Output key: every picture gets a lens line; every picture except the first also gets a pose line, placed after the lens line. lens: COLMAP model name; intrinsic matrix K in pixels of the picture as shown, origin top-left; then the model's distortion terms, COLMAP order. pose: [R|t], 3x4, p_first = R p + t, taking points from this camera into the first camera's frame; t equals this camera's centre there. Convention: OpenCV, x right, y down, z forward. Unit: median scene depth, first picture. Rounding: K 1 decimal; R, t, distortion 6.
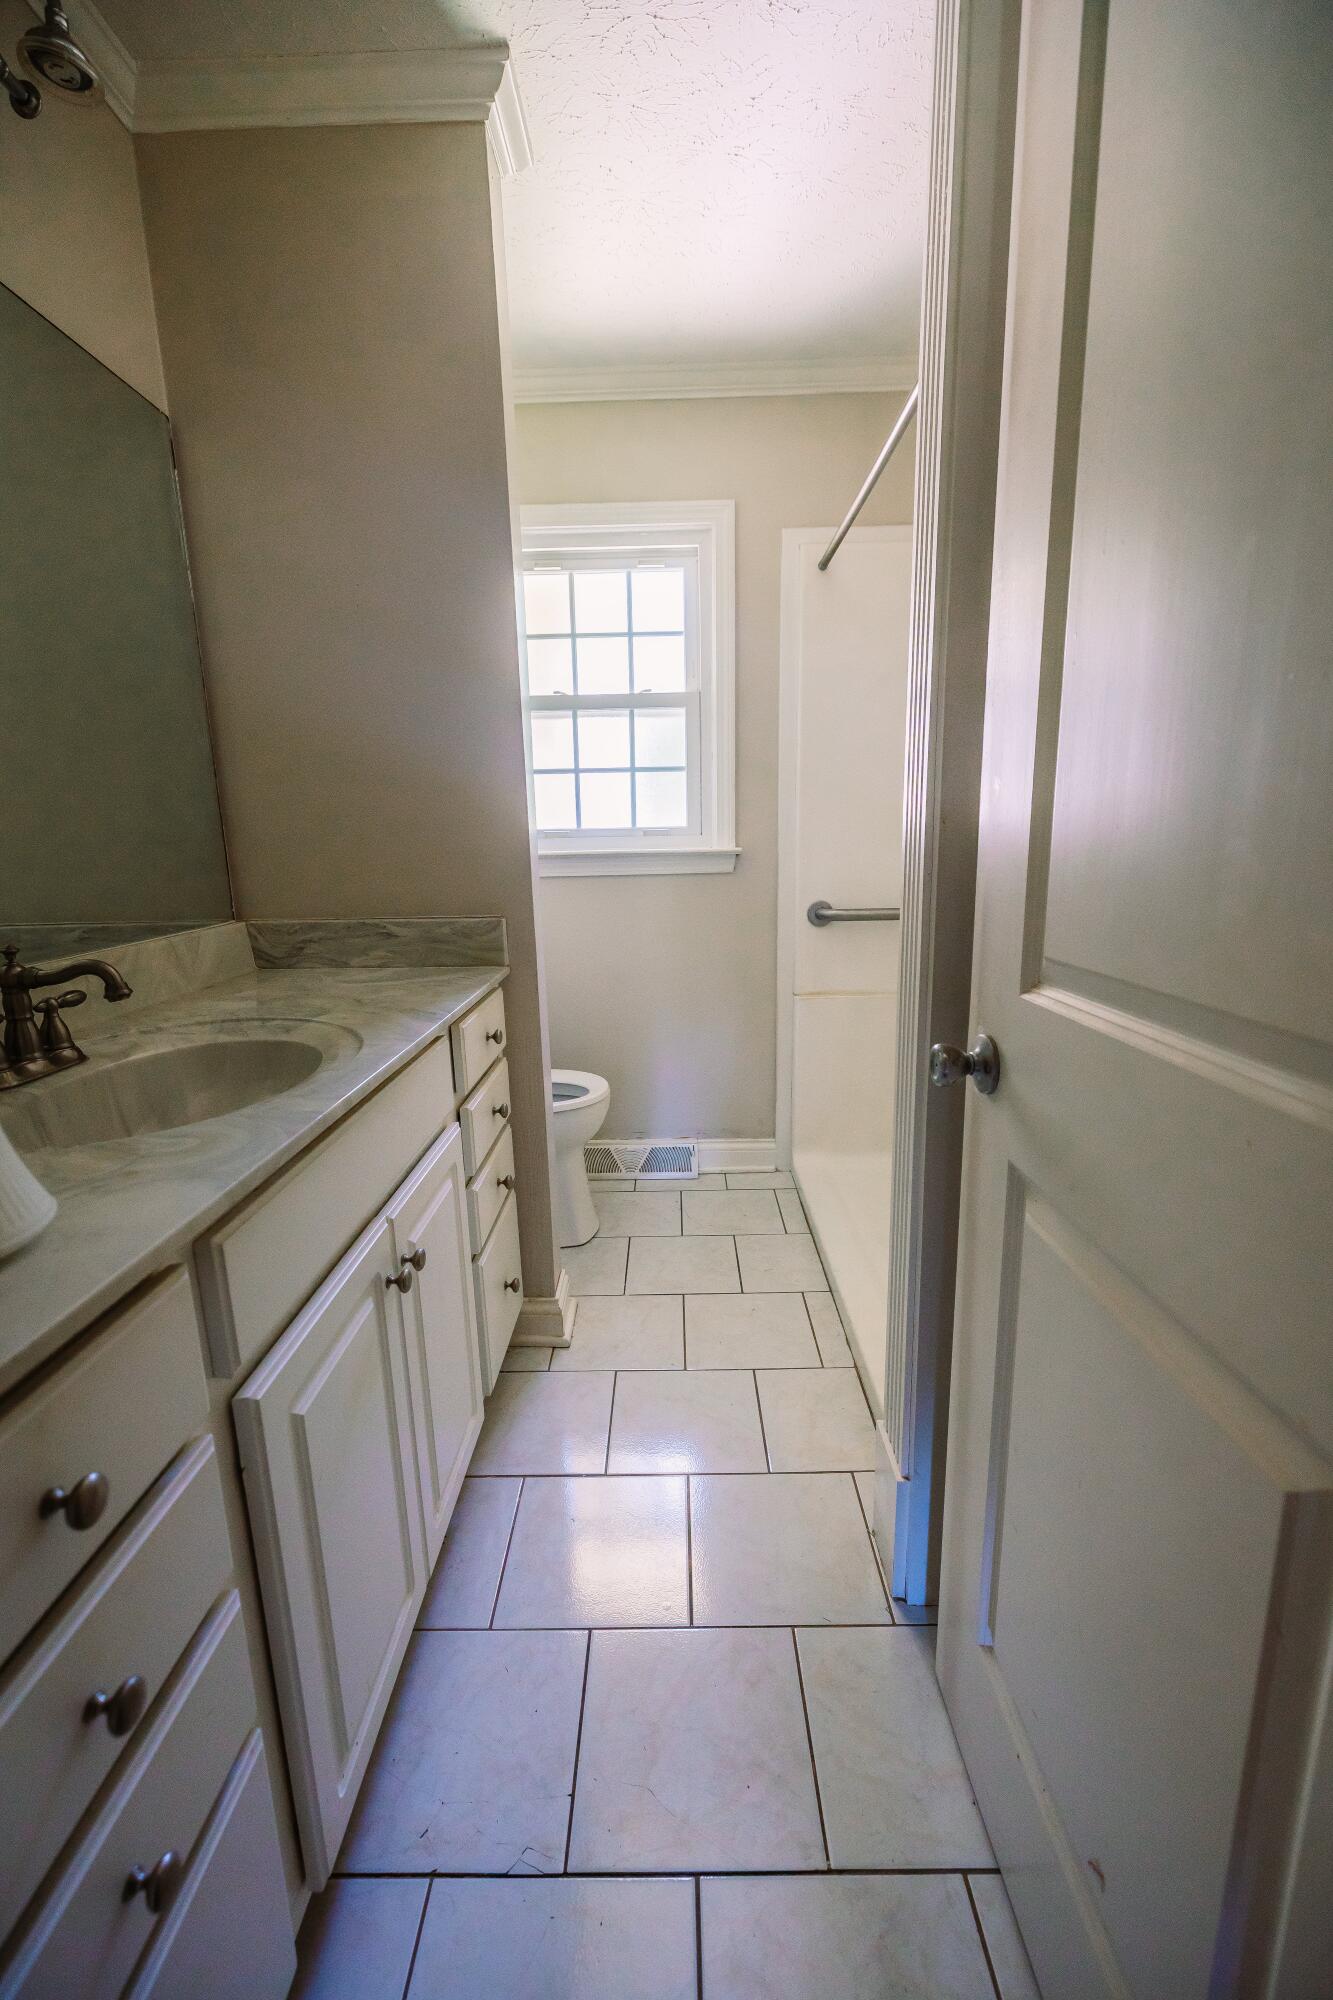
lens RADIAL K [[834.2, 0, 666.0], [0, 834.2, 1007.2], [0, 0, 1]] dist [0.000762, 0.000567]
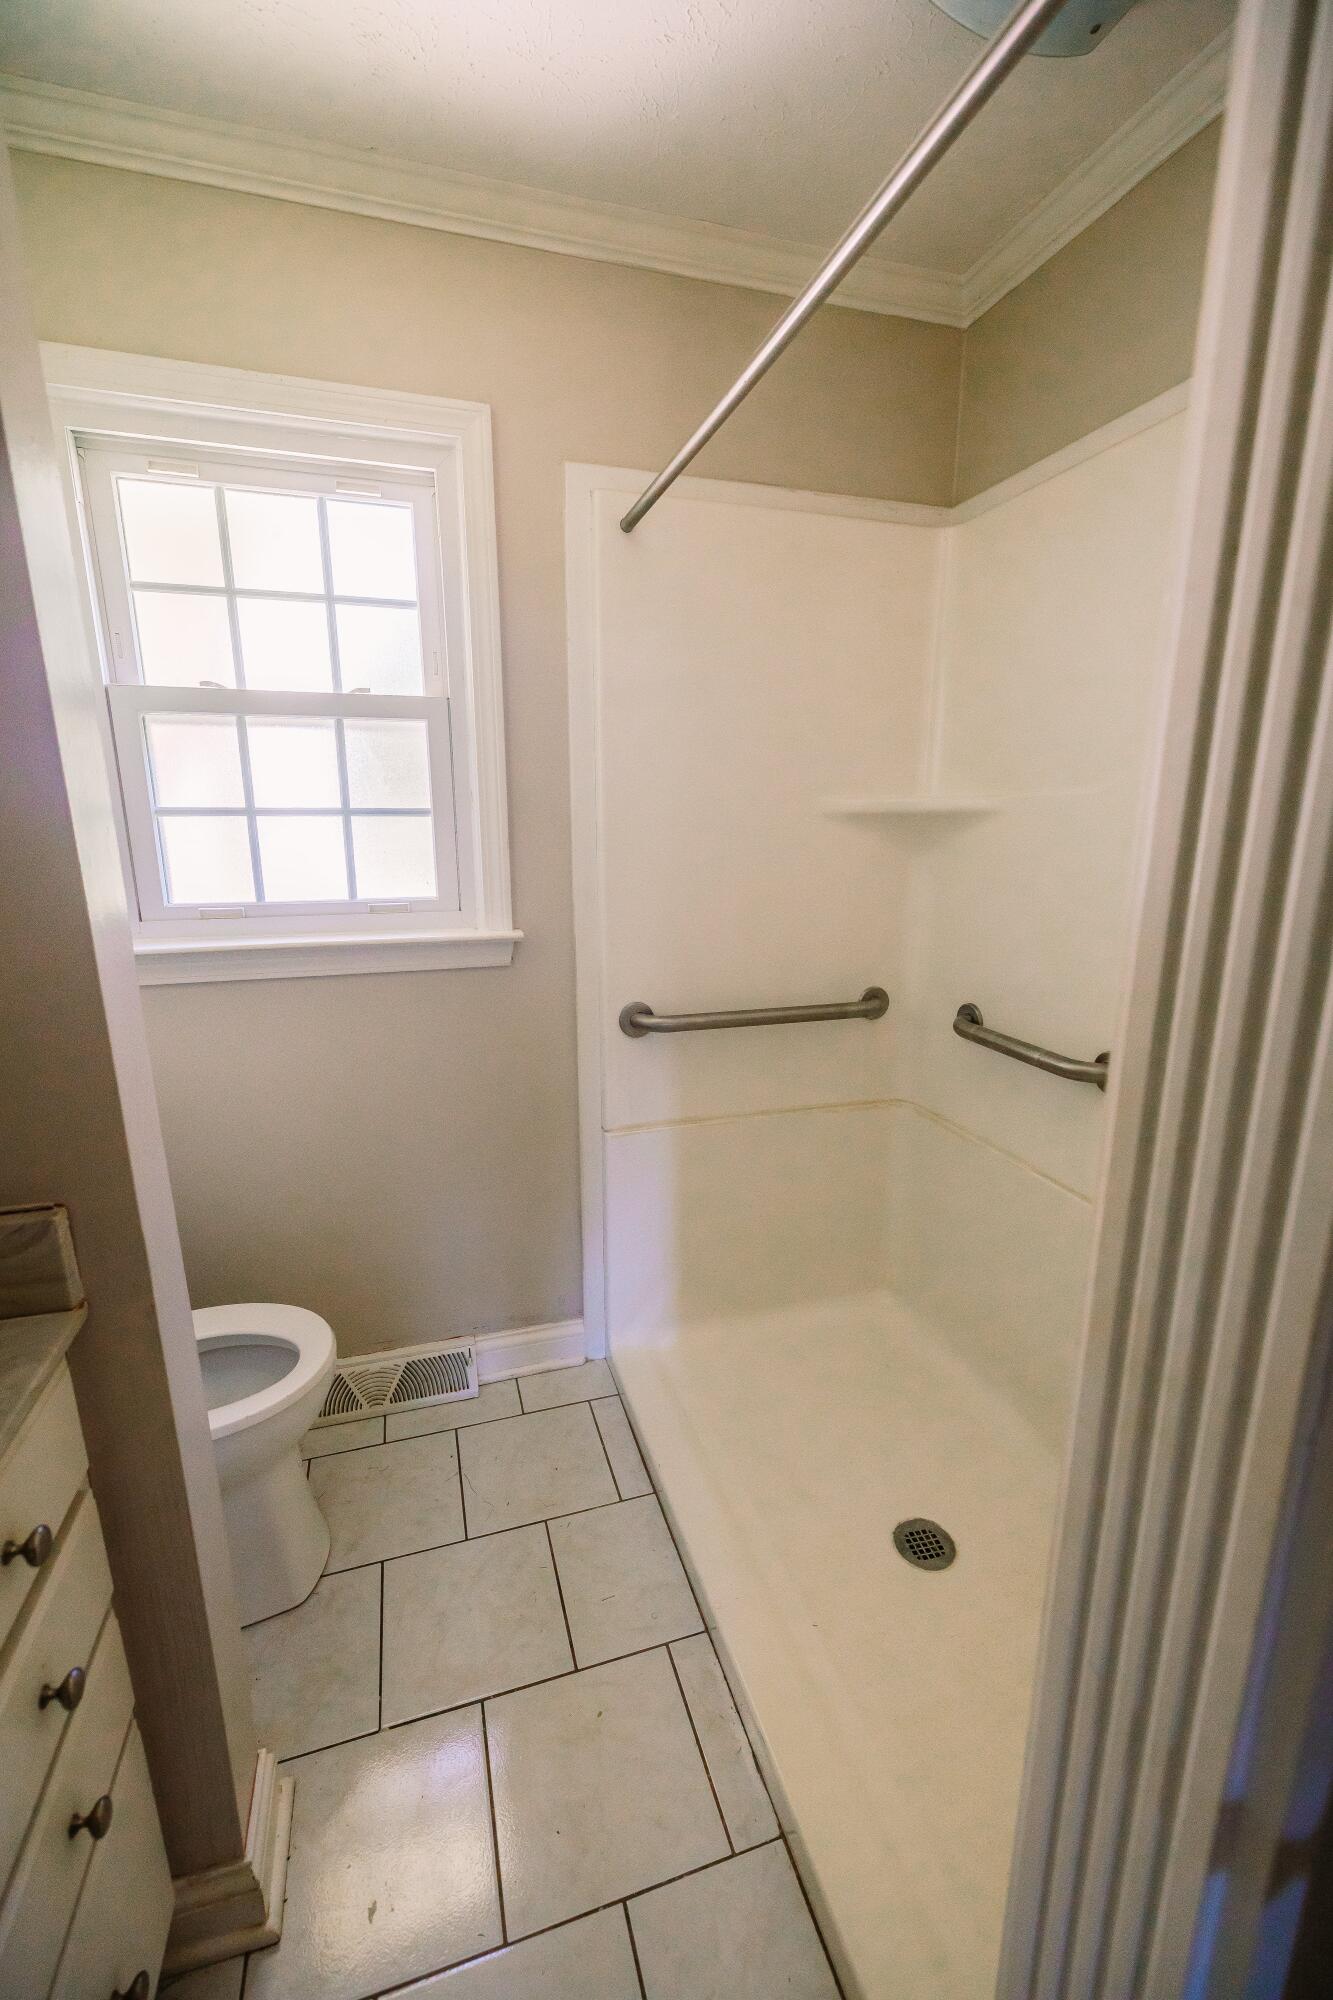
lens RADIAL K [[834.2, 0, 668.1], [0, 834.2, 1006.6], [0, 0, 1]] dist [0.000762, 0.000567]
pose [[0.950467, -0.051858, 0.306470, -0.008806], [0.043961, 0.998501, 0.032621, -0.146223], [-0.307702, -0.017533, 0.951321, 0.310266]]
